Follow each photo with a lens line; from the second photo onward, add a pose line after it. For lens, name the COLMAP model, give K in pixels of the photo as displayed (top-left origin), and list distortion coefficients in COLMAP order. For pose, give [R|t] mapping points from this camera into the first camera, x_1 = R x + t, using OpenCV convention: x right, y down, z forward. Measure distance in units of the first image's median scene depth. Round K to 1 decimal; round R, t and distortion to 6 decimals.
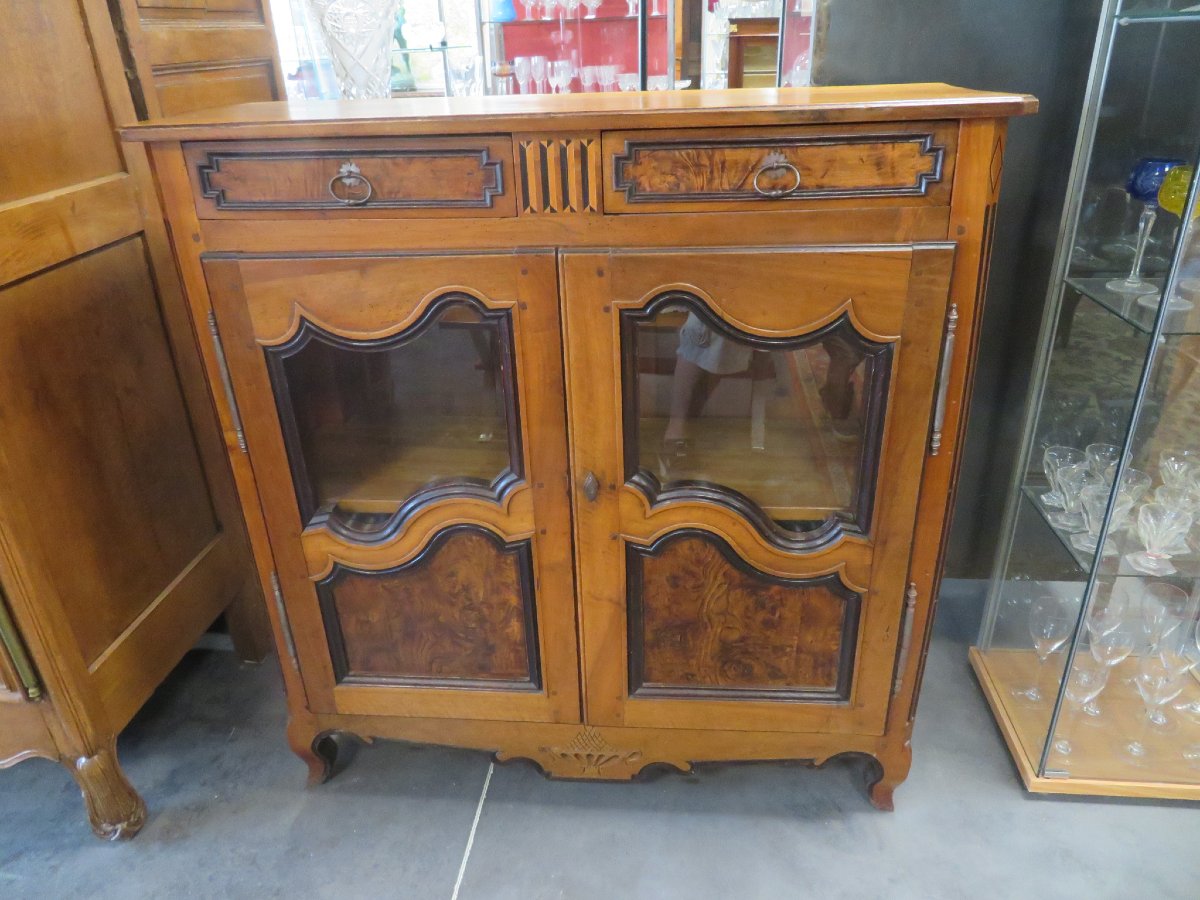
lens RADIAL K [[839.4, 0, 604.0], [0, 839.4, 452.5], [0, 0, 1]] dist [0.003688, 0.006255]
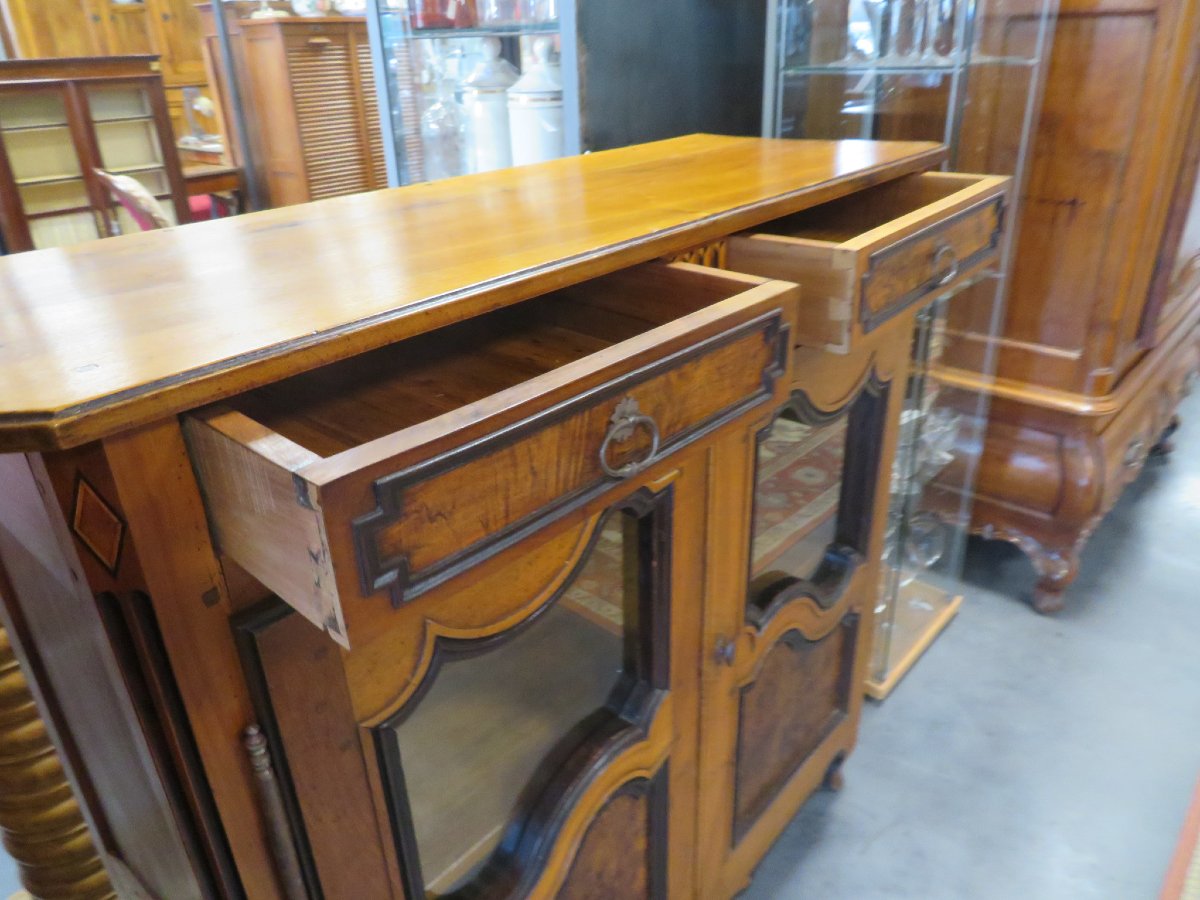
lens RADIAL K [[839.4, 0, 601.9], [0, 839.4, 447.5], [0, 0, 1]] dist [0.003688, 0.006255]
pose [[0.617774, -0.330742, 0.713418, -0.666129], [0.340085, 0.930386, 0.136837, -0.385409], [-0.709011, 0.158089, 0.687249, 0.665784]]
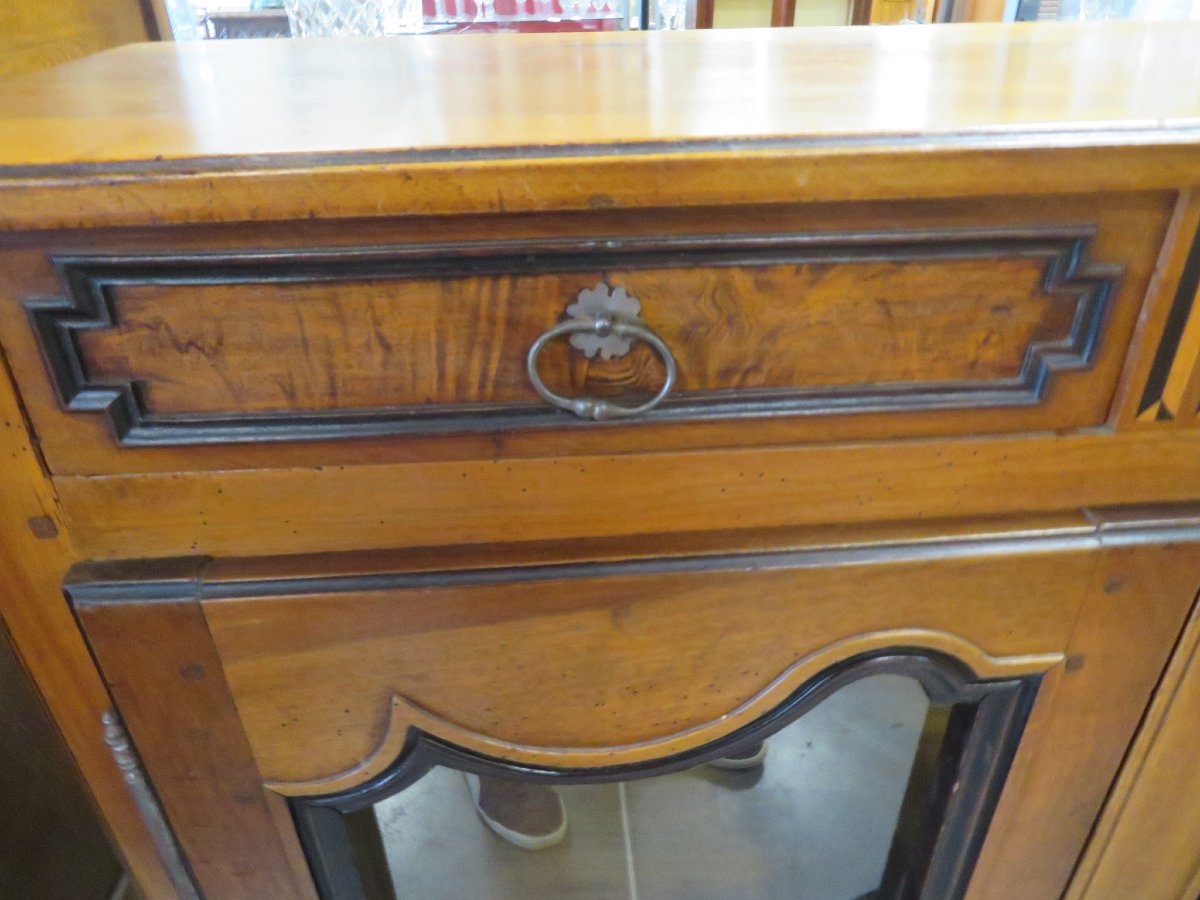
lens RADIAL K [[839.4, 0, 596.2], [0, 839.4, 449.7], [0, 0, 1]] dist [0.003688, 0.006255]
pose [[0.989032, -0.057536, 0.136033, -0.344011], [0.047123, 0.995795, 0.078563, -0.307720], [-0.139981, -0.071291, 0.987584, 0.706579]]
